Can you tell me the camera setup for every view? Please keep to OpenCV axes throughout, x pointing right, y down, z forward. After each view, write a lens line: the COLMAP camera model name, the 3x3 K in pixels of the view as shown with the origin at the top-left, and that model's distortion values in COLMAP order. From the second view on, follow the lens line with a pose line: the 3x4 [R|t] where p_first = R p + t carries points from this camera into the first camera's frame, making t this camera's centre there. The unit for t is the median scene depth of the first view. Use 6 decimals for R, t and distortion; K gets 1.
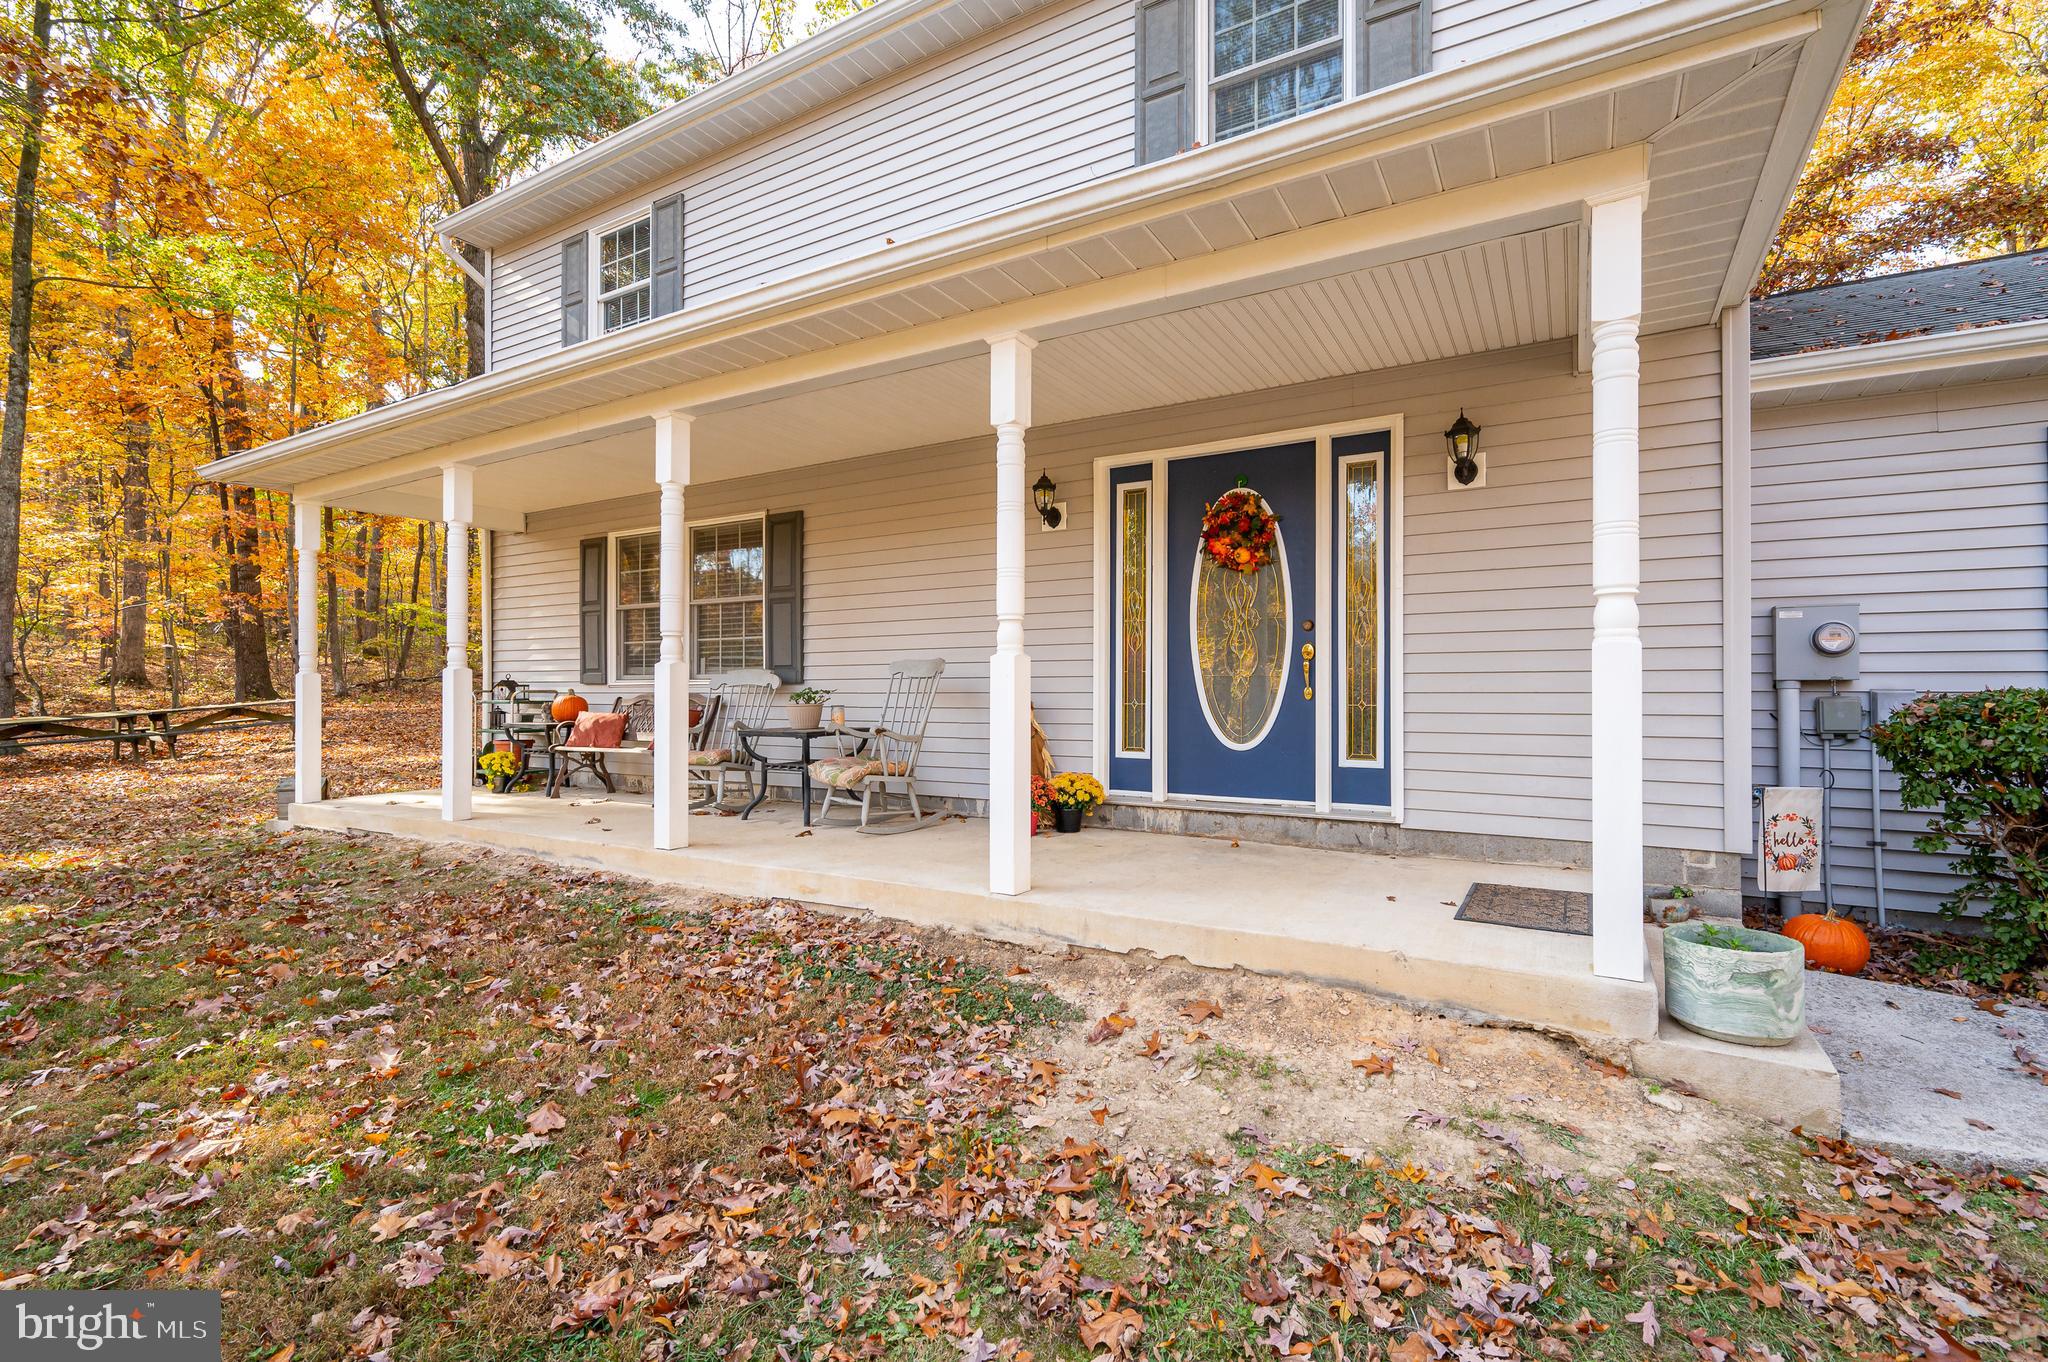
lens RADIAL K [[906.7, 0, 1035.0], [0, 906.7, 688.8], [0, 0, 1]] dist [0.003163, 0.000201]
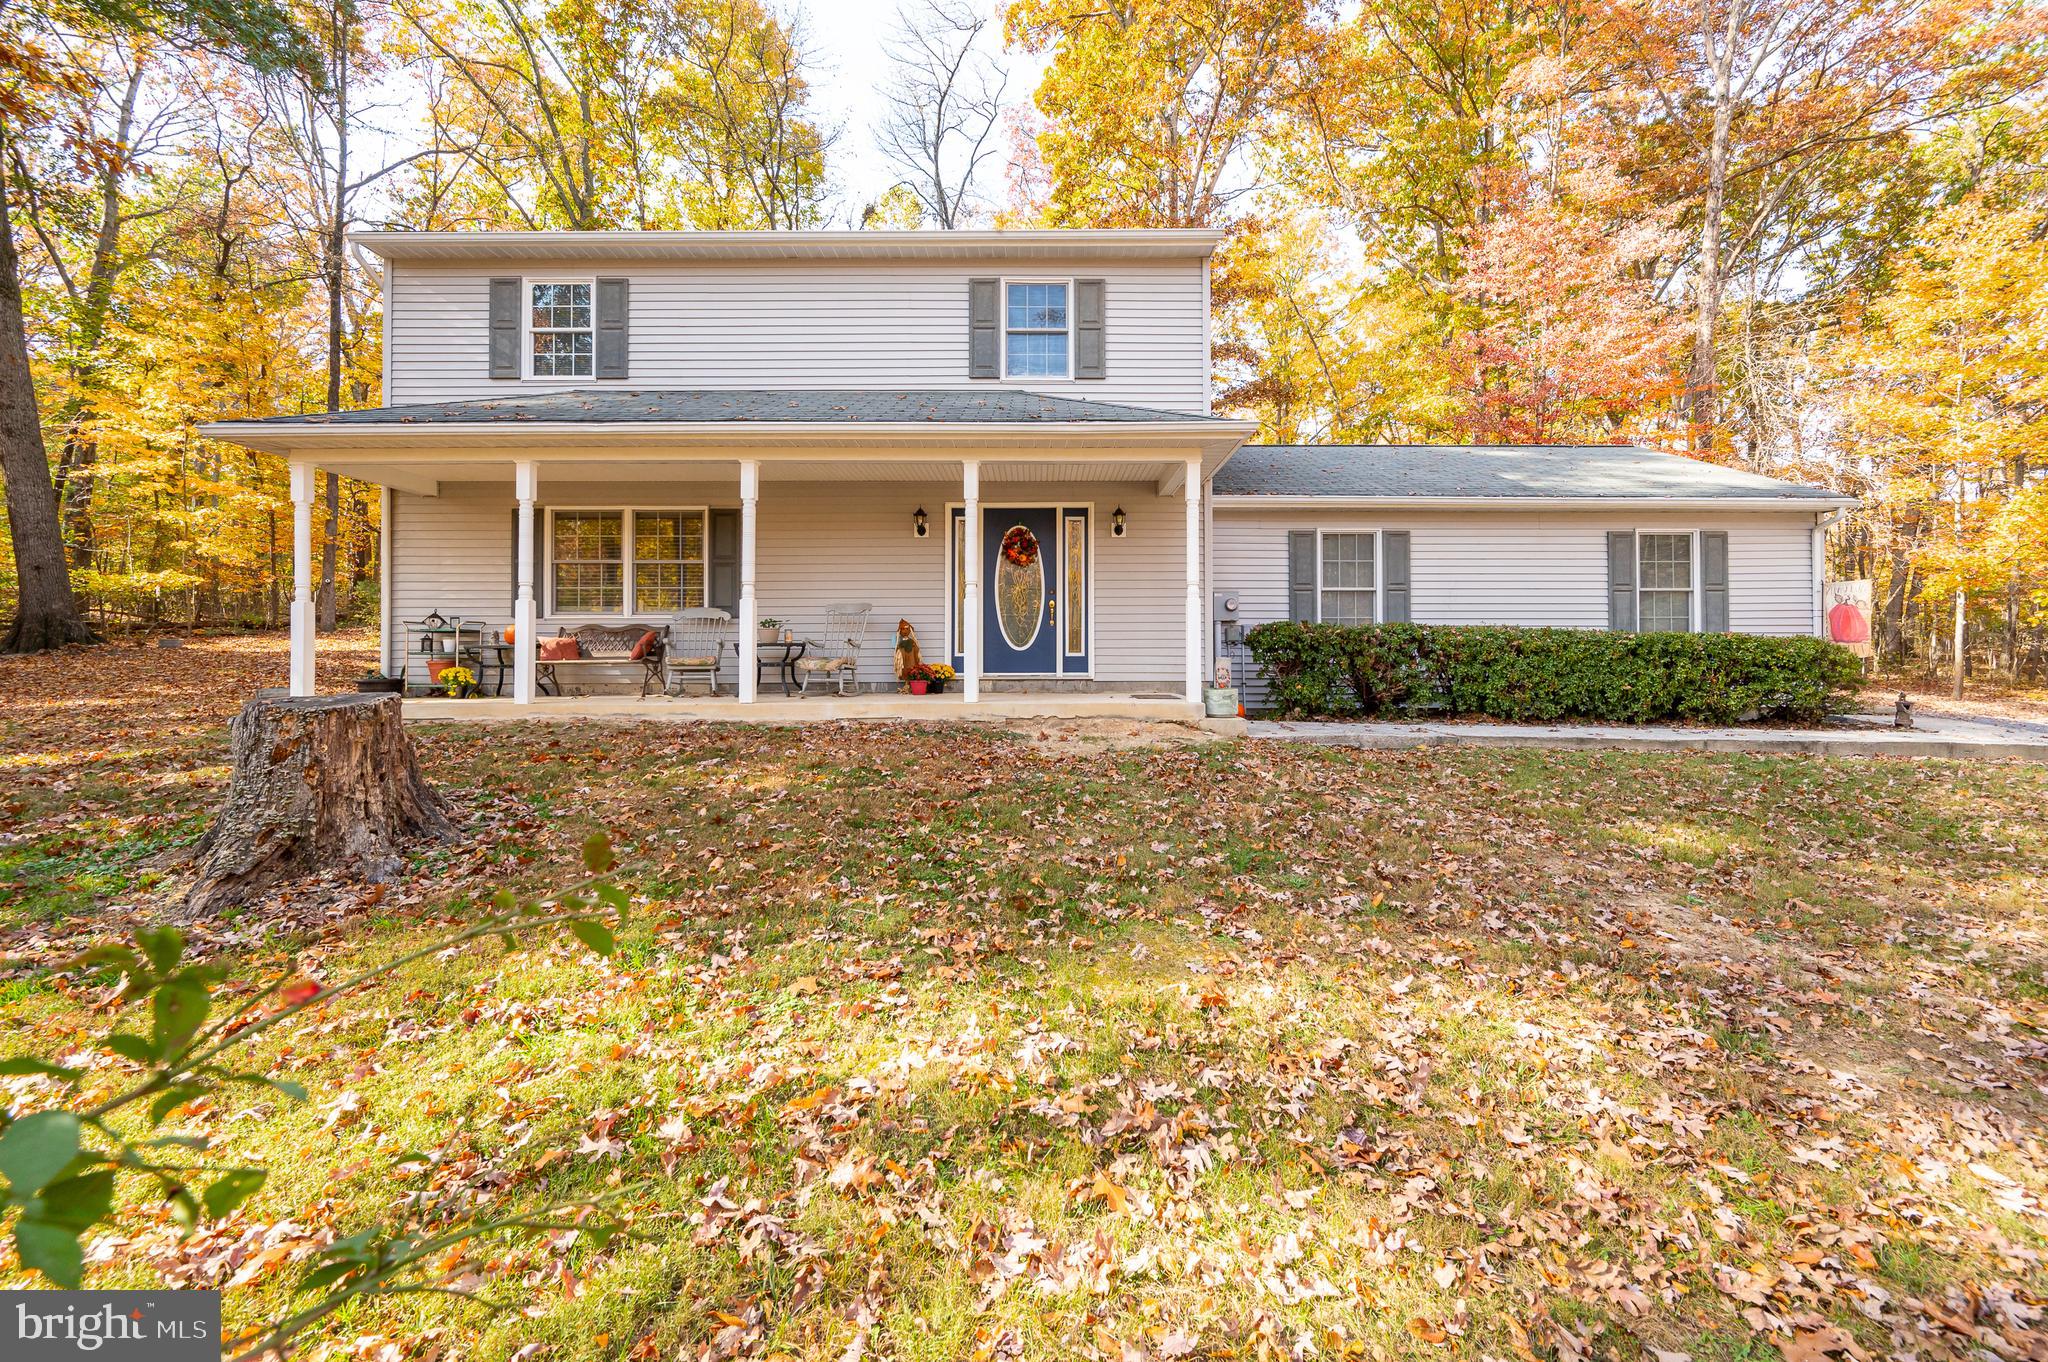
lens RADIAL K [[826.7, 0, 1044.6], [0, 826.7, 646.7], [0, 0, 1]] dist [-0.000894, -0.000045]
pose [[0.859211, 0.000326, 0.511621, -0.734598], [0.001118, 0.999996, -0.002513, 0.066497], [-0.511620, 0.002731, 0.859208, -0.701773]]
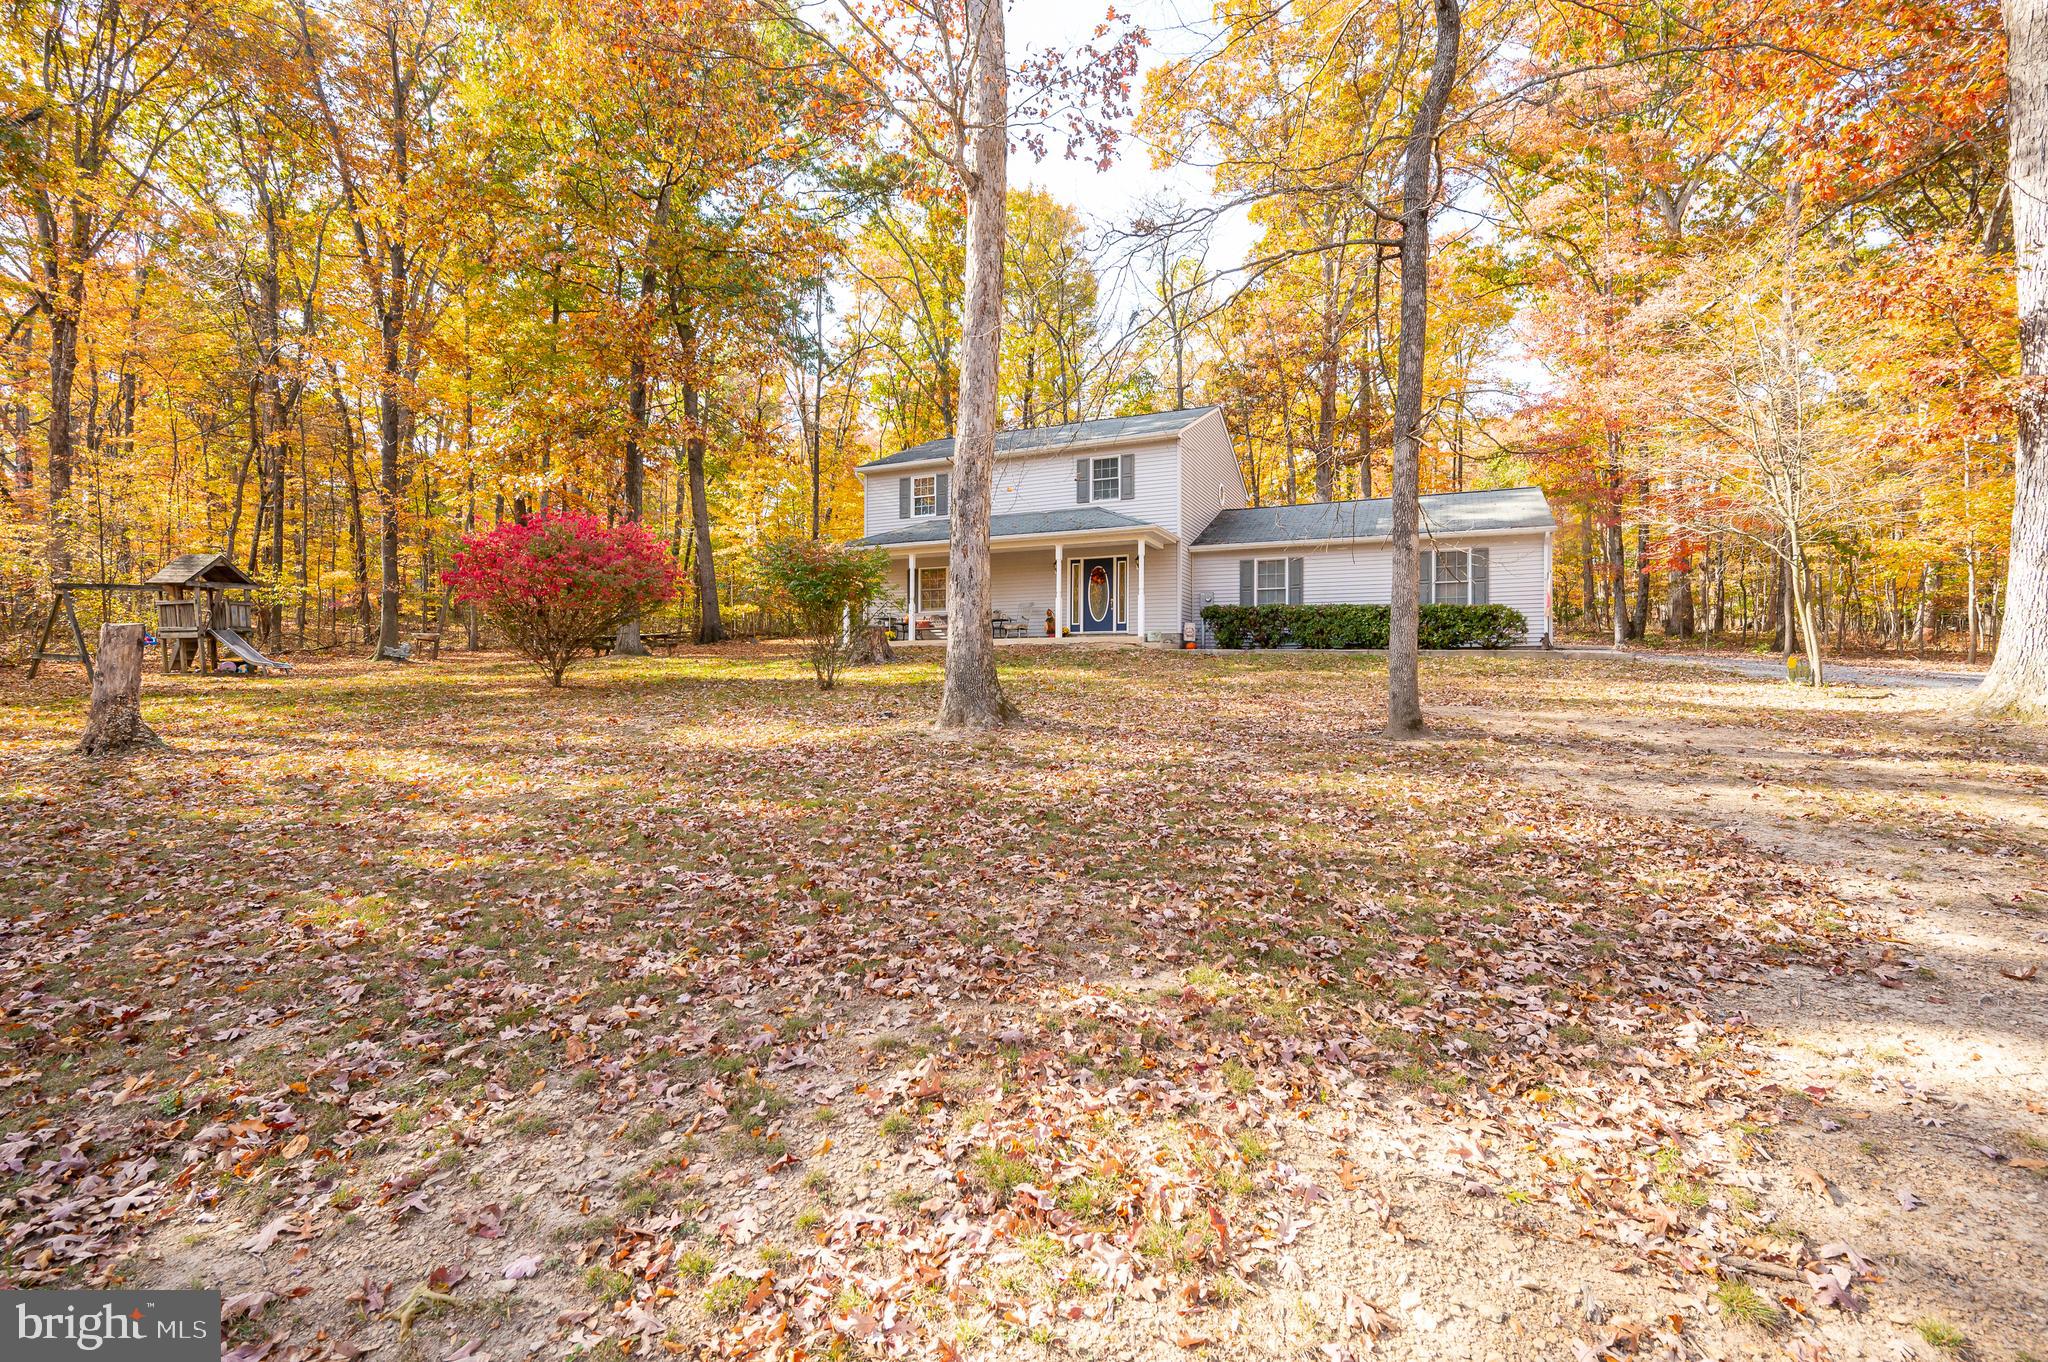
lens RADIAL K [[957.8, 0, 1024.4], [0, 957.8, 685.8], [0, 0, 1]] dist [0.000588, 0.001672]
pose [[0.995300, 0.001105, 0.096835, -0.673816], [-0.001511, 0.999990, 0.004125, 0.401792], [-0.096830, -0.004252, 0.995292, -4.134552]]
